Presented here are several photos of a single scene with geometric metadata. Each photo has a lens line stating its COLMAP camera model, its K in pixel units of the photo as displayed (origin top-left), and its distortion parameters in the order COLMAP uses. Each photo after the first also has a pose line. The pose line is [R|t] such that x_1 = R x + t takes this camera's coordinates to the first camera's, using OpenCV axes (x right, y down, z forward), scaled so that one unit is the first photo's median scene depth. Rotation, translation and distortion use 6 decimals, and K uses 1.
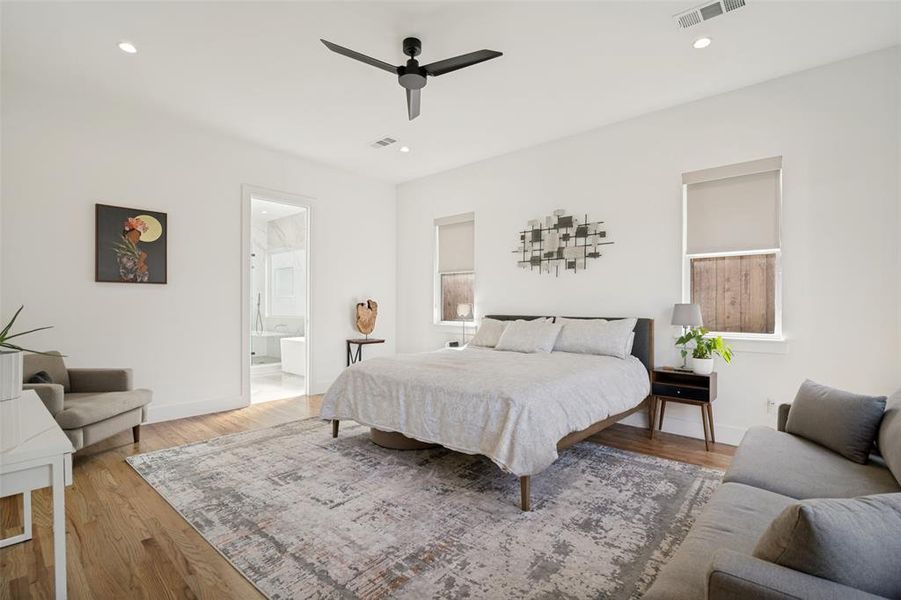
lens RADIAL K [[419.8, 0, 452.3], [0, 419.8, 304.2], [0, 0, 1]] dist [-0.015022, 0.000576]
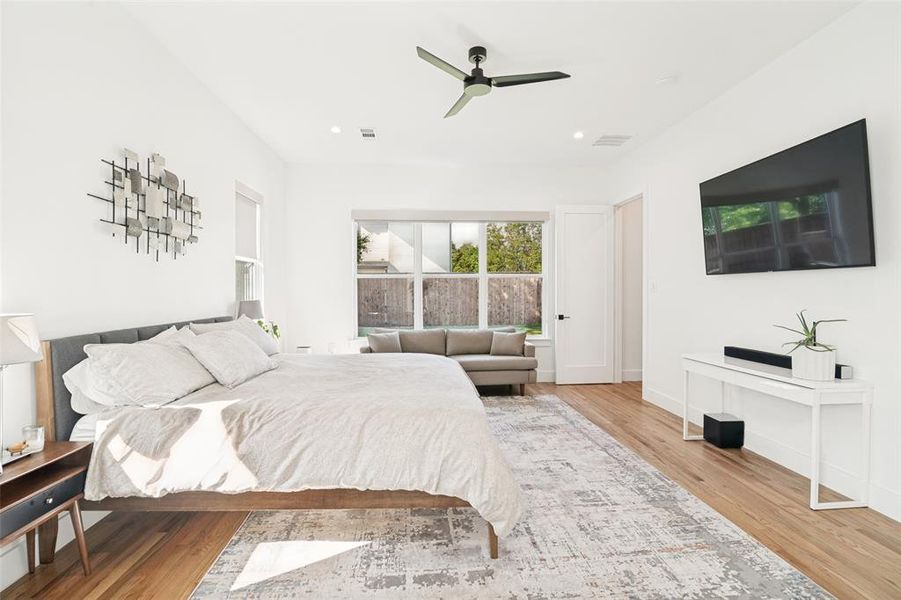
lens RADIAL K [[419.8, 0, 450.3], [0, 419.8, 297.1], [0, 0, 1]] dist [-0.015022, 0.000576]
pose [[-0.713296, -0.007713, 0.700820, -0.907074], [0.000546, 0.999933, 0.011560, -0.034264], [-0.700863, 0.008628, -0.713244, 2.087000]]
